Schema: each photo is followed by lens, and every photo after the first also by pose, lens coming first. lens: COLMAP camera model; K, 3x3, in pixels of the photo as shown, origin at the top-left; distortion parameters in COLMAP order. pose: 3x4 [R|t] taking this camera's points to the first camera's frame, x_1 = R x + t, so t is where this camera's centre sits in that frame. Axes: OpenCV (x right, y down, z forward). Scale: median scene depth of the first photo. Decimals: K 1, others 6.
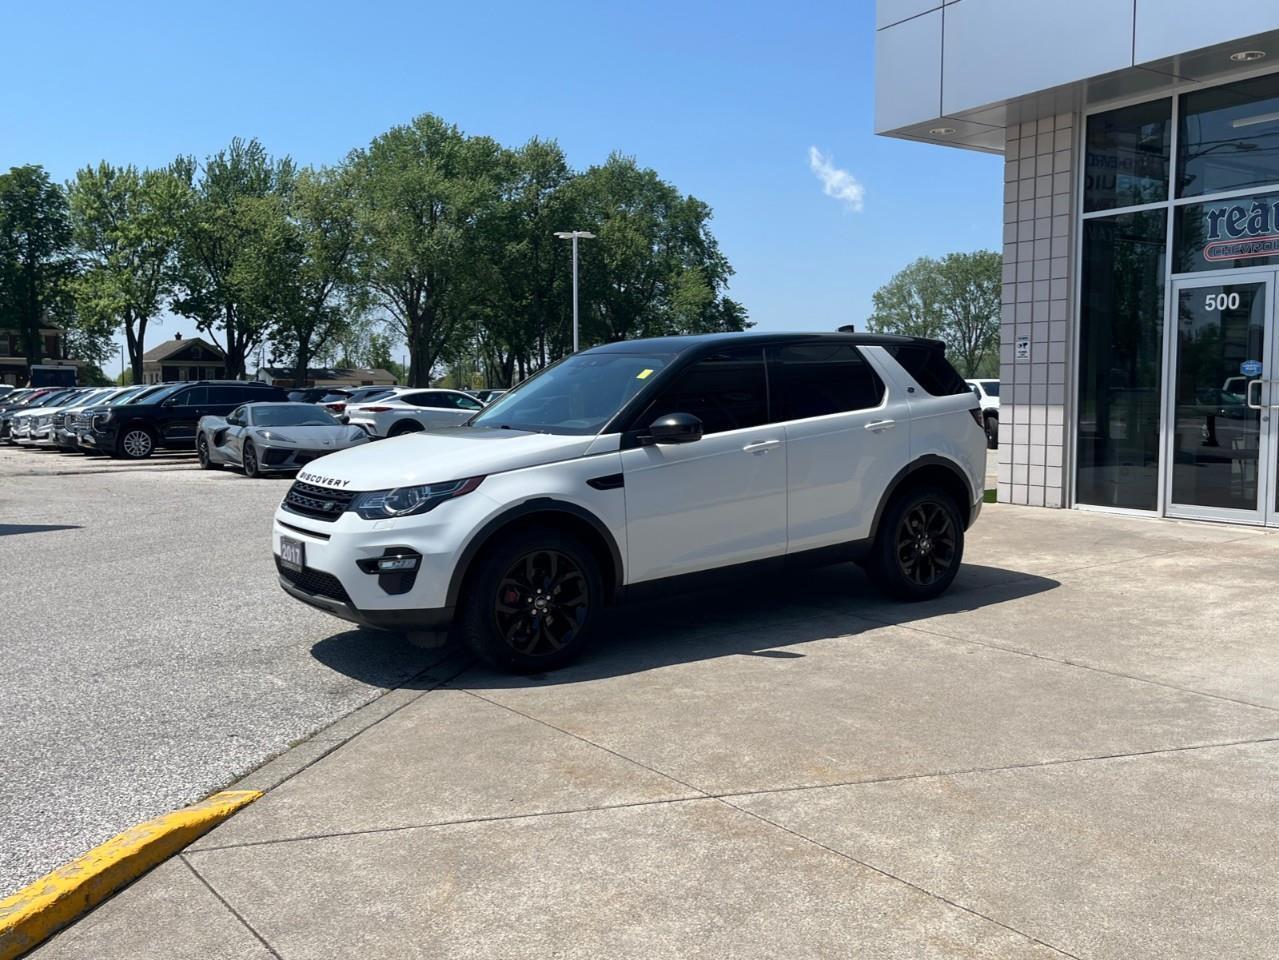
lens RADIAL K [[1150.1, 0, 637.7], [0, 1150.1, 480.3], [0, 0, 1]] dist [0.058528, -0.075778]
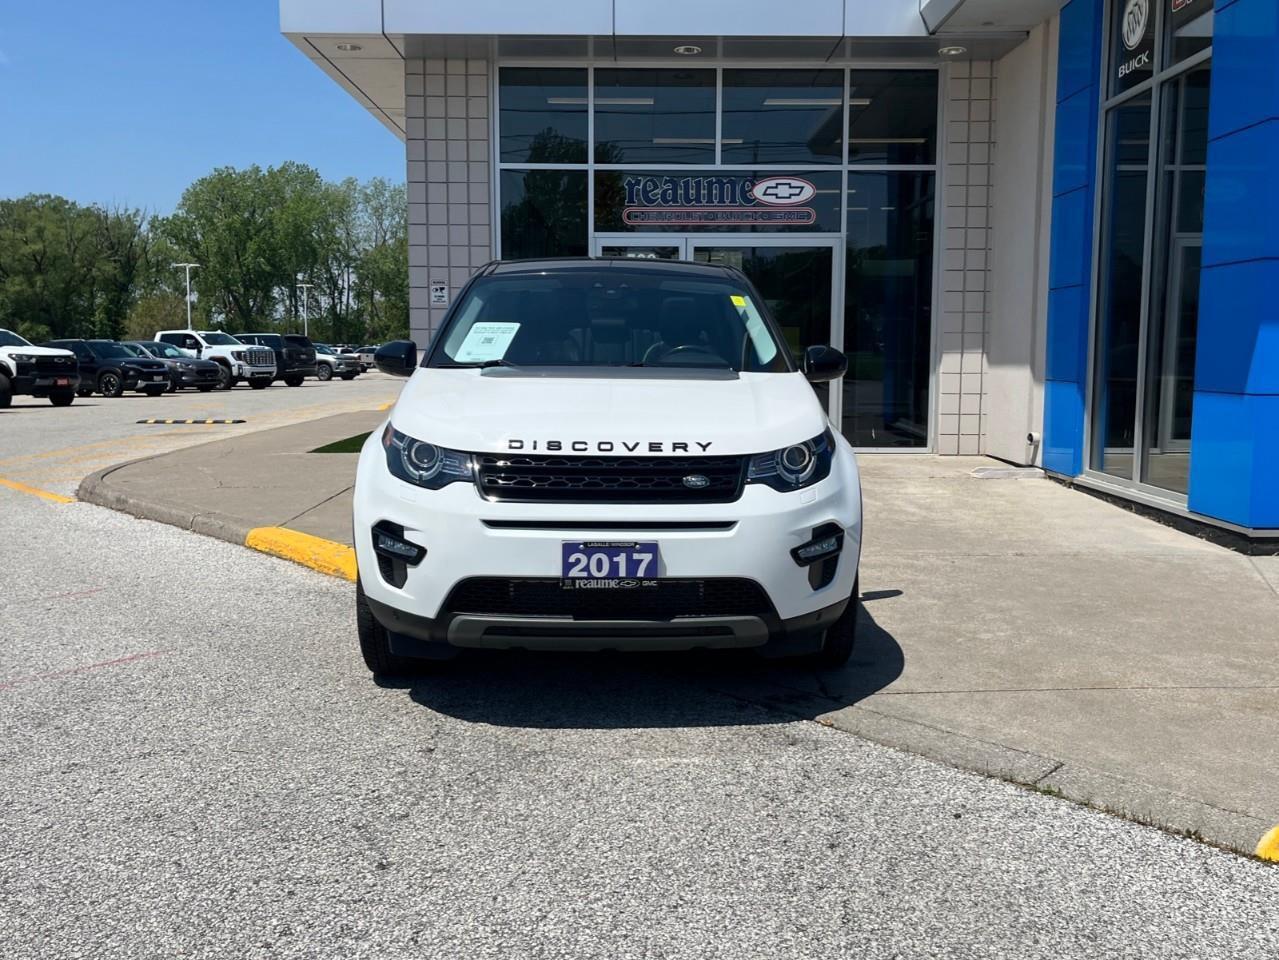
lens RADIAL K [[1150.1, 0, 637.7], [0, 1150.1, 480.3], [0, 0, 1]] dist [0.058528, -0.075778]
pose [[0.549847, -0.090008, 0.830402, -0.667402], [0.059968, 0.995865, 0.068236, -0.020185], [-0.833110, 0.012278, 0.552971, 0.526760]]
